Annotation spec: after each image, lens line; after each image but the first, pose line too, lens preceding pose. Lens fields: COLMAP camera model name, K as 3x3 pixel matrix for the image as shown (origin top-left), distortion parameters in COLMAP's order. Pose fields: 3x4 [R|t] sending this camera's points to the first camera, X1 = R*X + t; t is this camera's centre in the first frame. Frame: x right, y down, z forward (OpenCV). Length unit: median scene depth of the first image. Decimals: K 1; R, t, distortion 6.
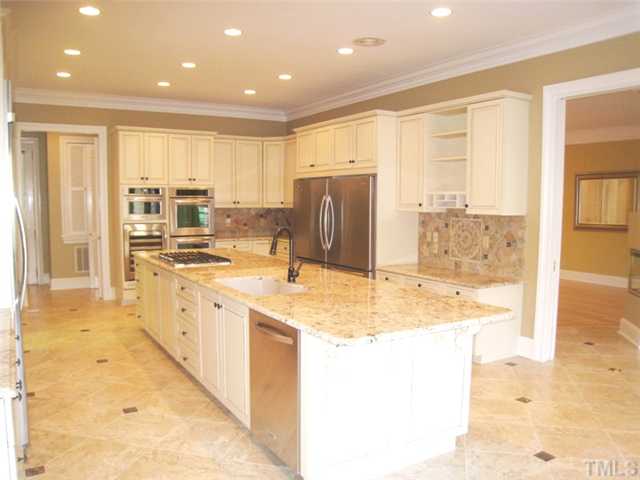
lens RADIAL K [[489.1, 0, 320.0], [0, 489.1, 240.0], [0, 0, 1]] dist [0.001276, 0.001535]
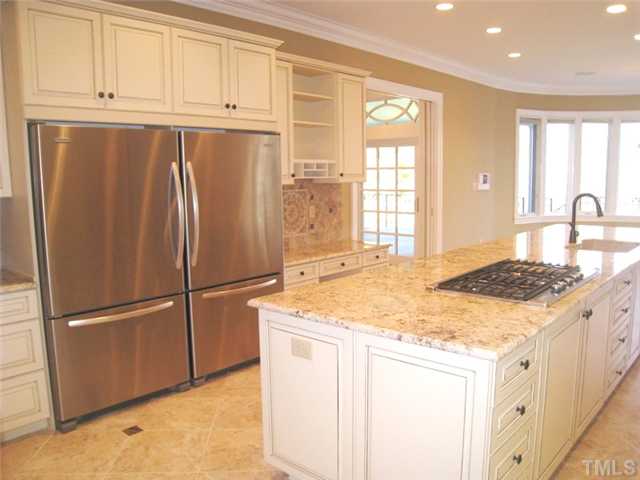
lens RADIAL K [[546.6, 0, 320.0], [0, 546.6, 240.0], [0, 0, 1]] dist [-0.077530, 0.001960]
pose [[-0.276812, -0.128026, 0.952357, -0.693607], [0.085299, 0.983899, 0.157059, -0.106980], [-0.957131, 0.124711, -0.261435, 1.224465]]
